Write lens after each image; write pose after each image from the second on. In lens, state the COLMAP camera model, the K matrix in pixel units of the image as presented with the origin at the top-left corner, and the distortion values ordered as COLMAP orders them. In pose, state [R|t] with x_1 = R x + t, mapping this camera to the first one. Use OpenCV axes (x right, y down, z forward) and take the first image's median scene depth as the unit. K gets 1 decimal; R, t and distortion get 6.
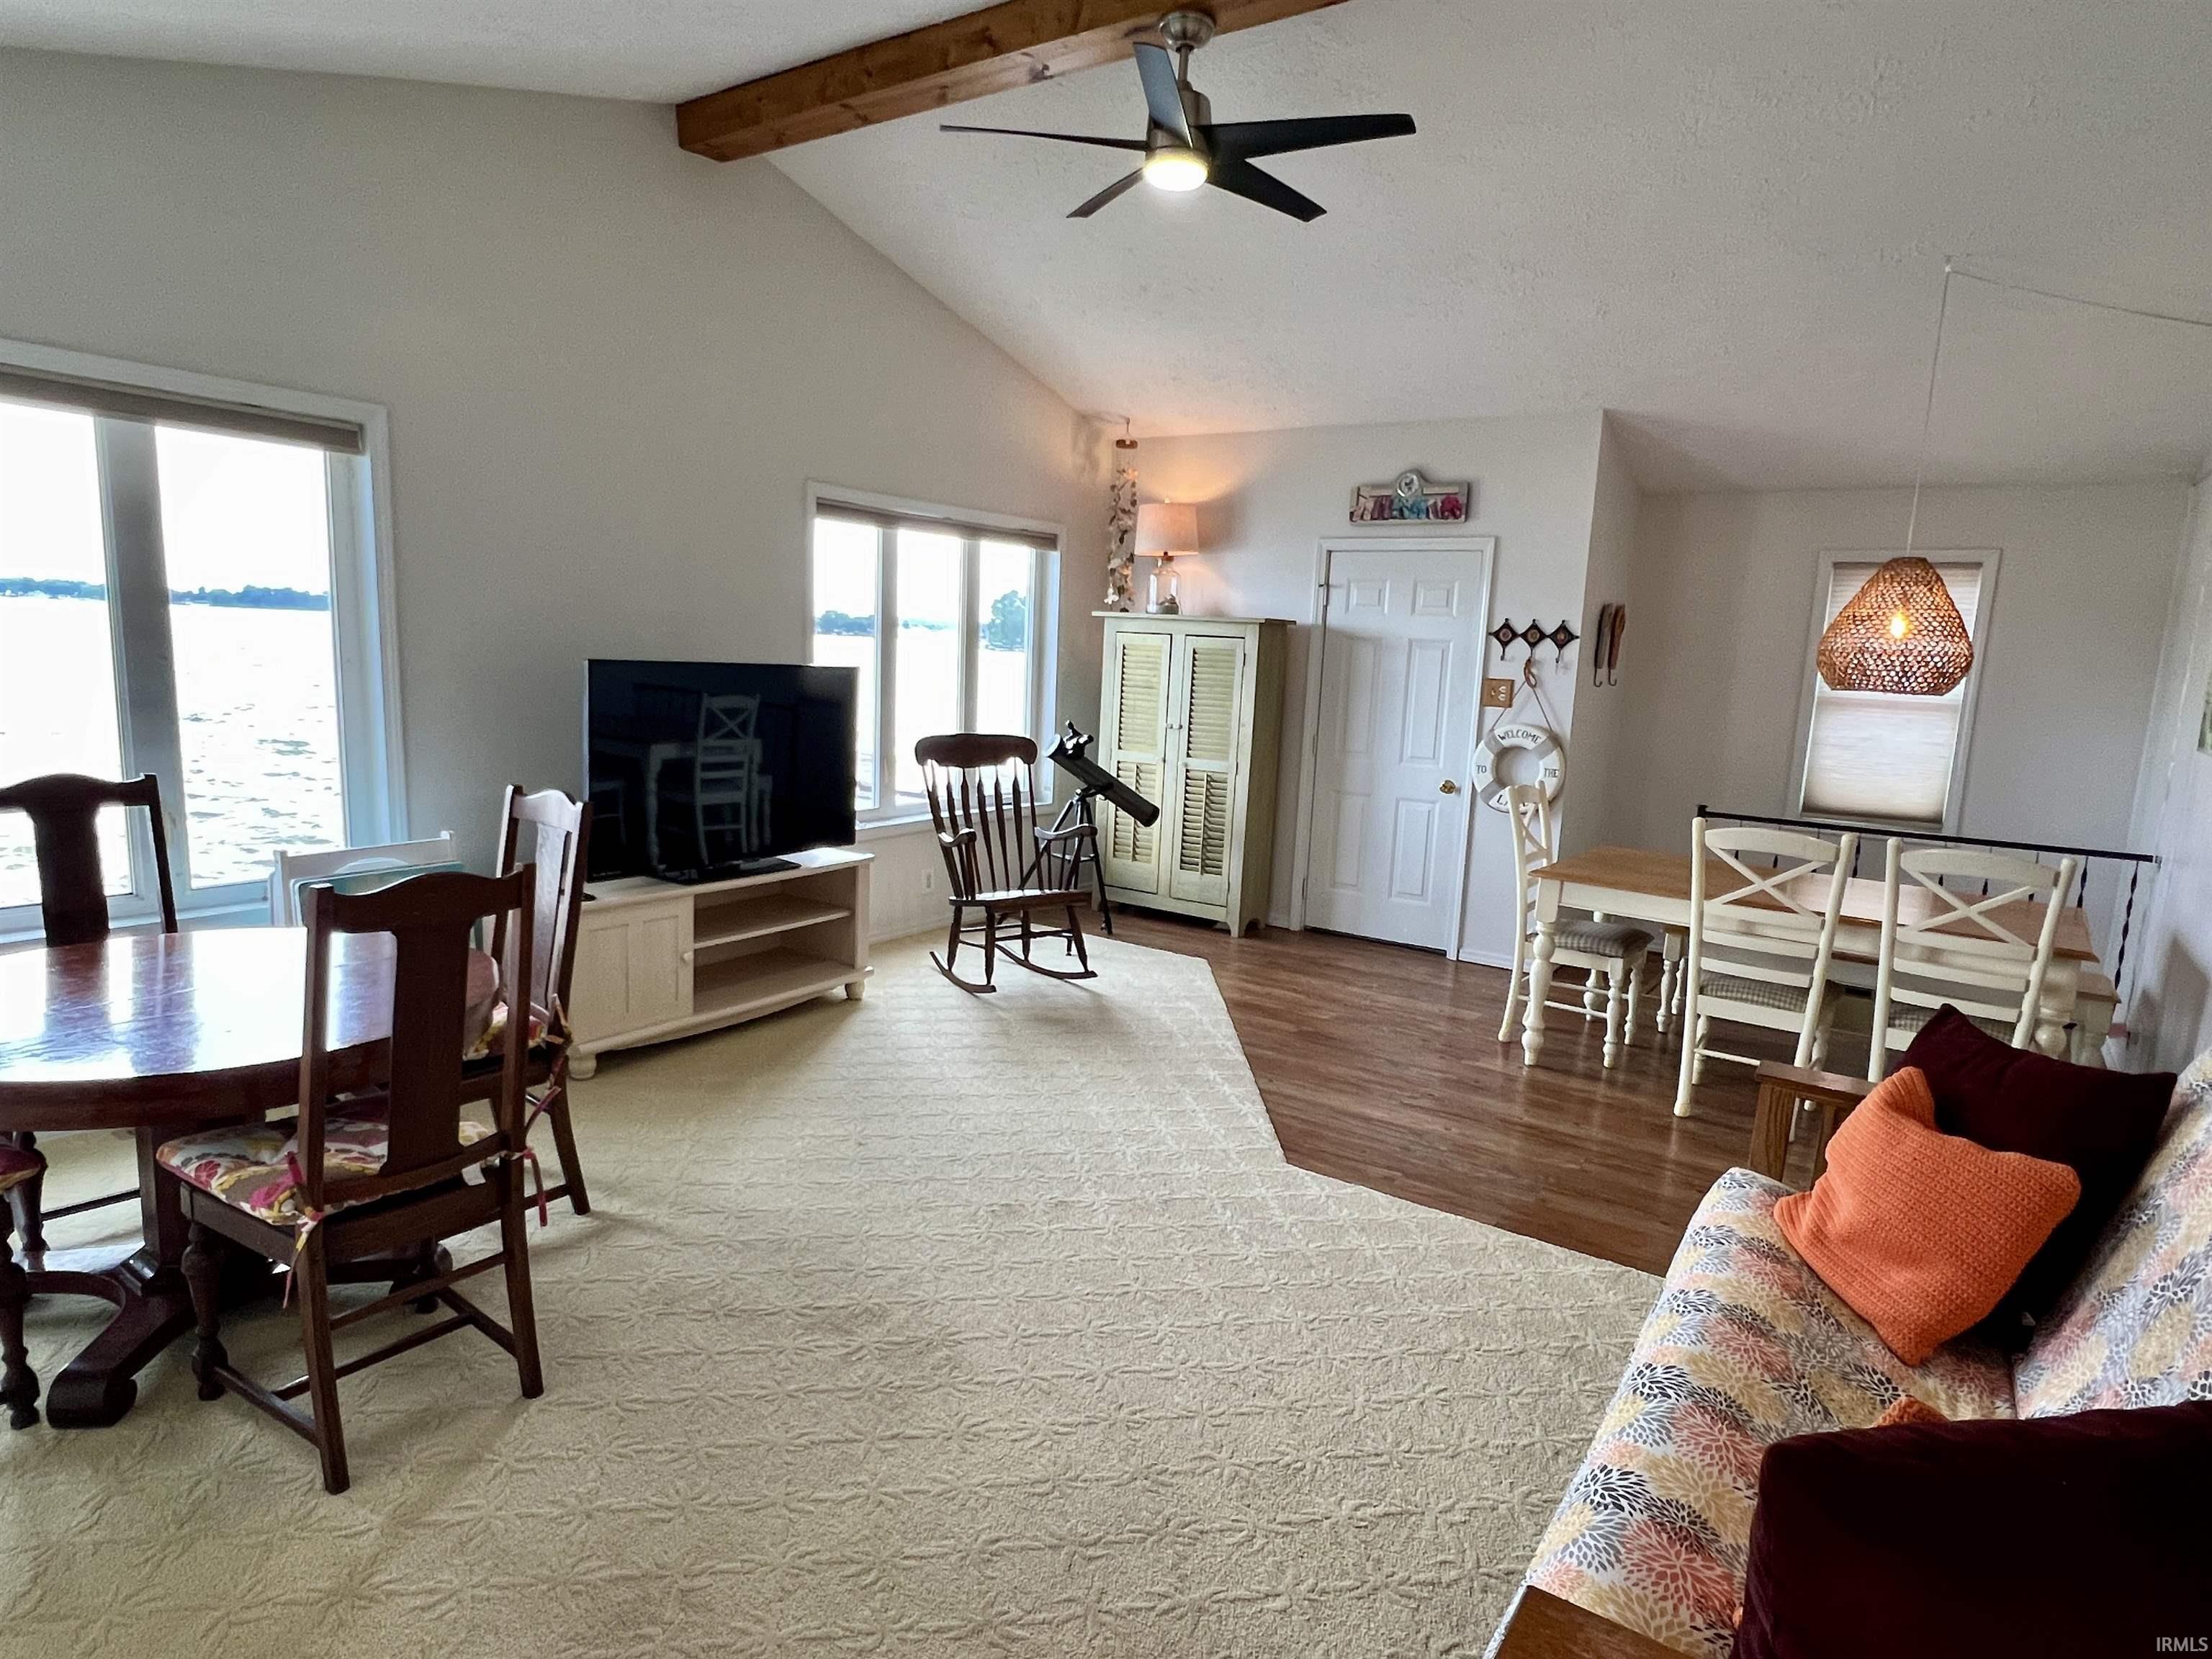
lens RADIAL K [[1215.5, 0, 1105.1], [0, 1215.5, 833.0], [0, 0, 1]] dist [-0.001822, -0.000136]
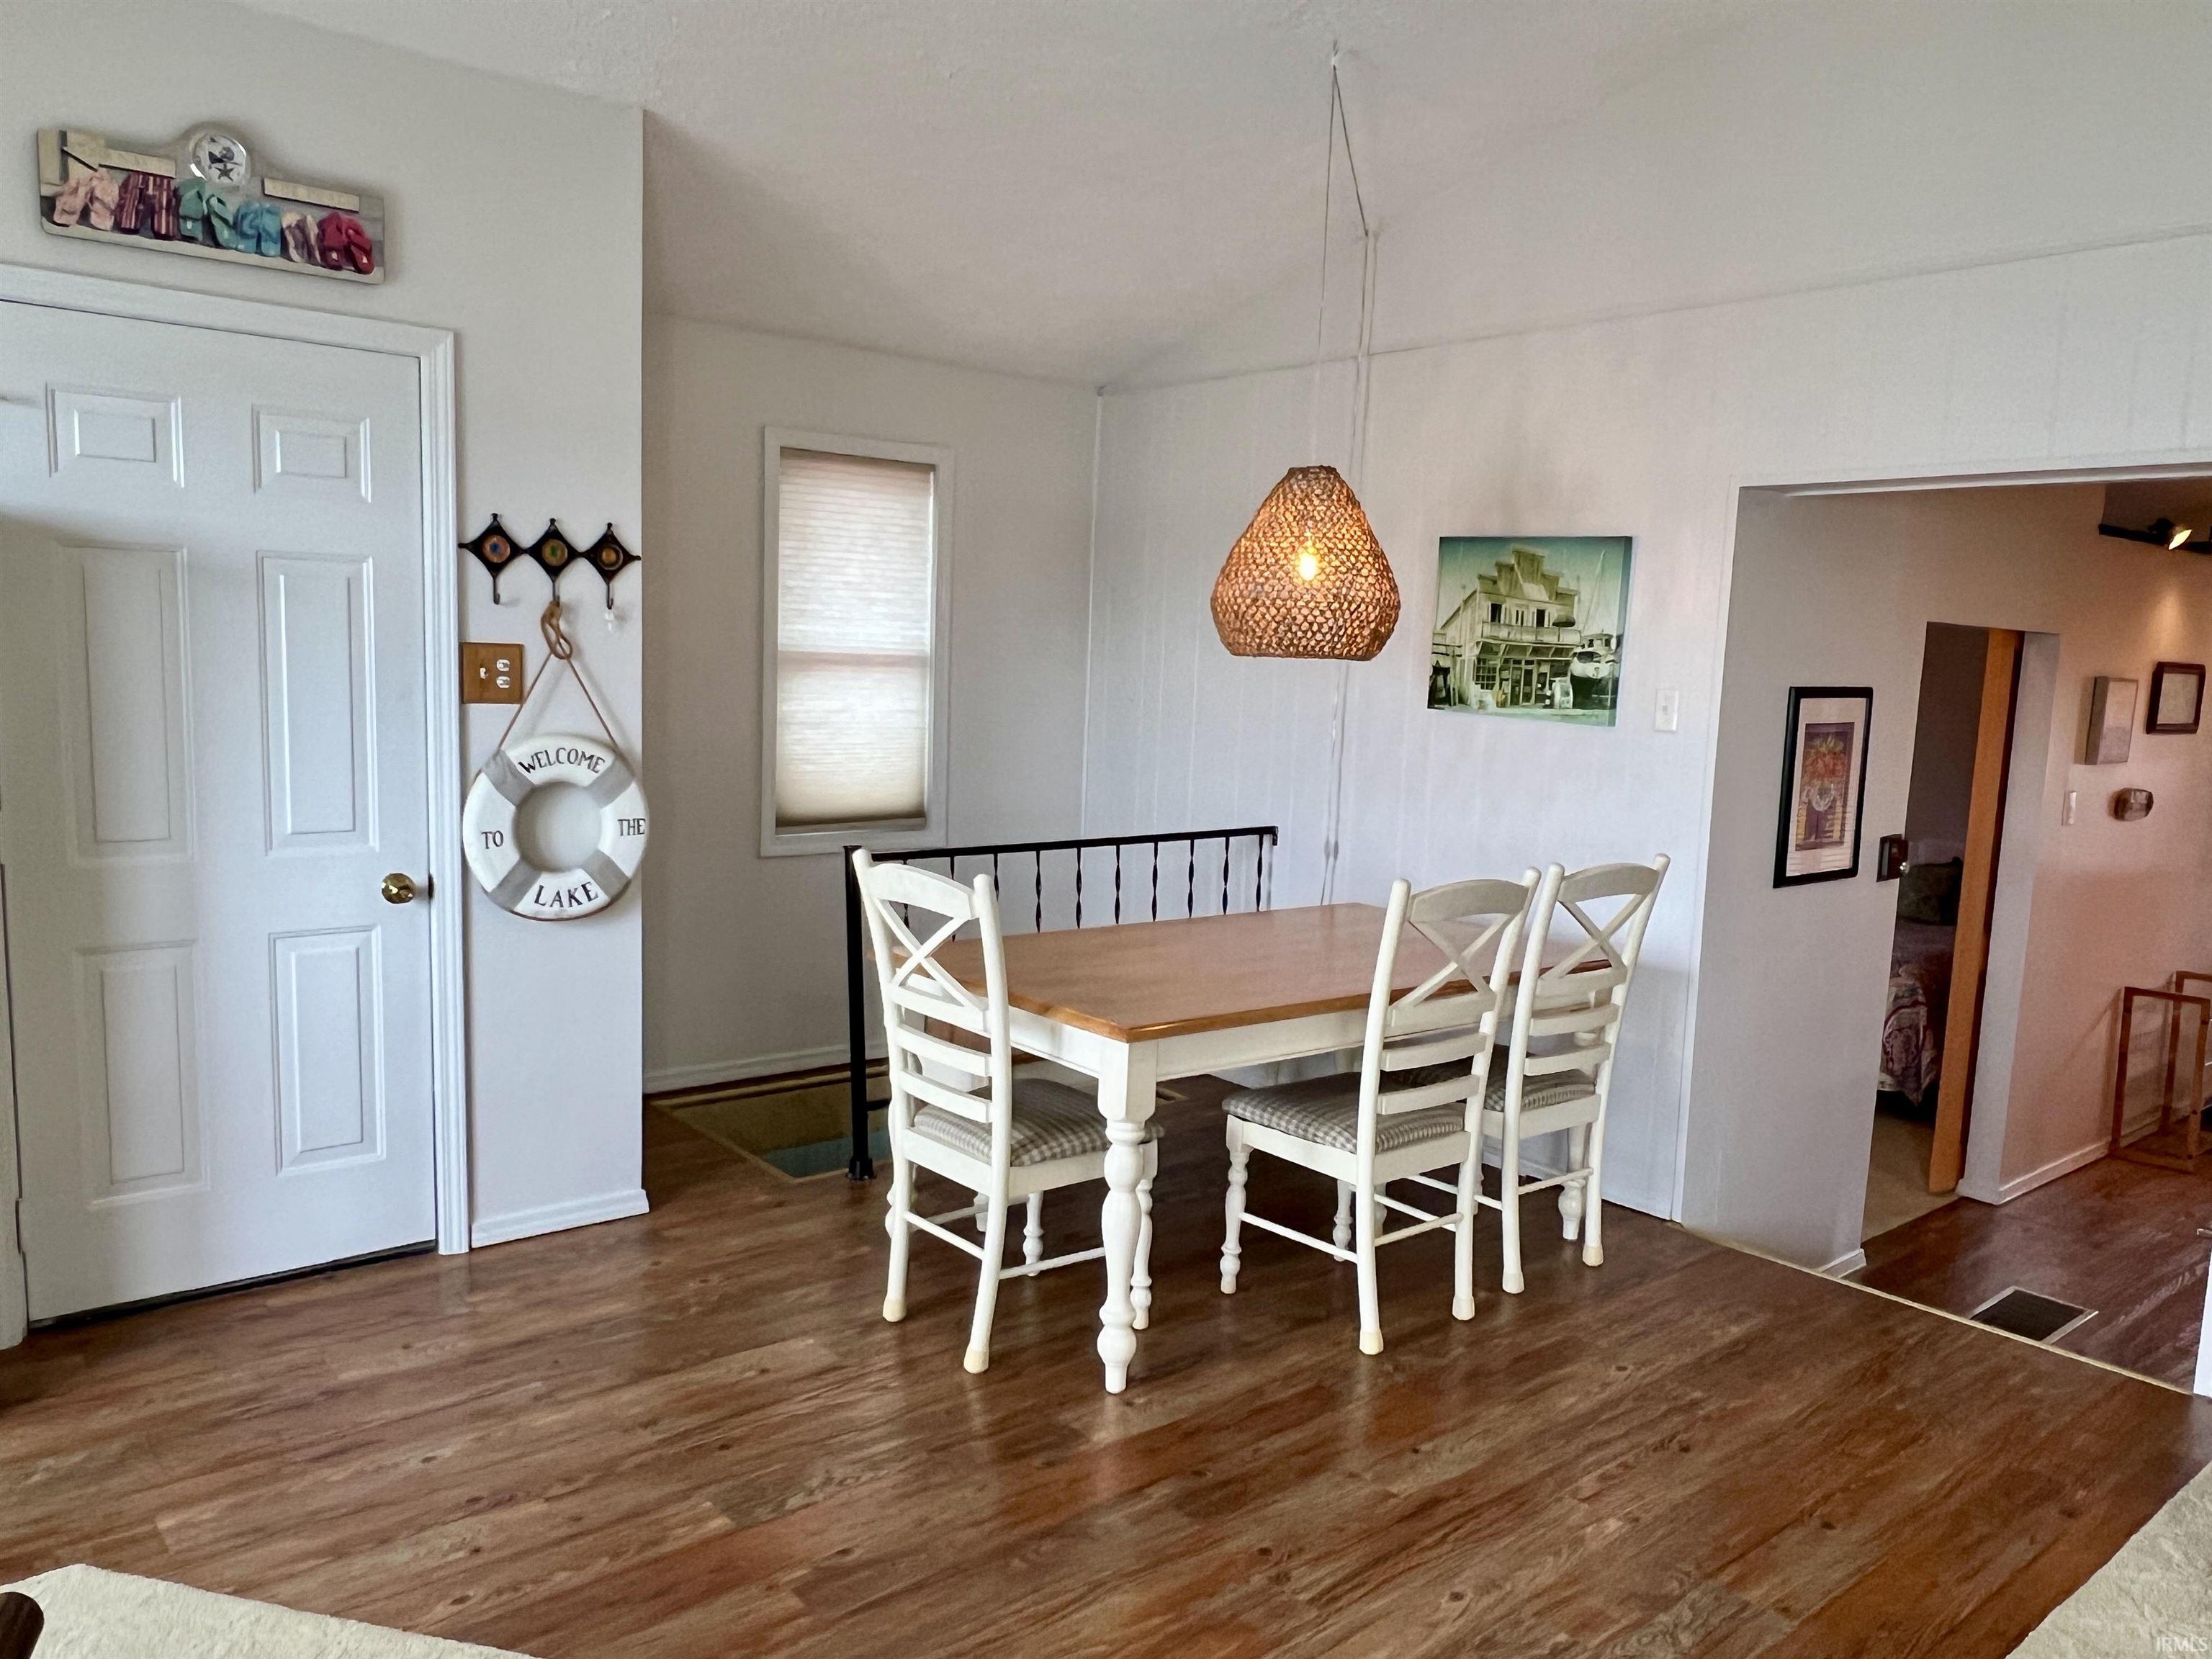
lens RADIAL K [[1602.1, 0, 1119.3], [0, 1602.1, 863.1], [0, 0, 1]] dist [-0.008953, 0.001531]
pose [[0.276813, -0.165476, 0.946569, -0.205446], [0.122926, 0.983066, 0.135908, -0.098133], [-0.953029, 0.078737, 0.292467, 0.599057]]
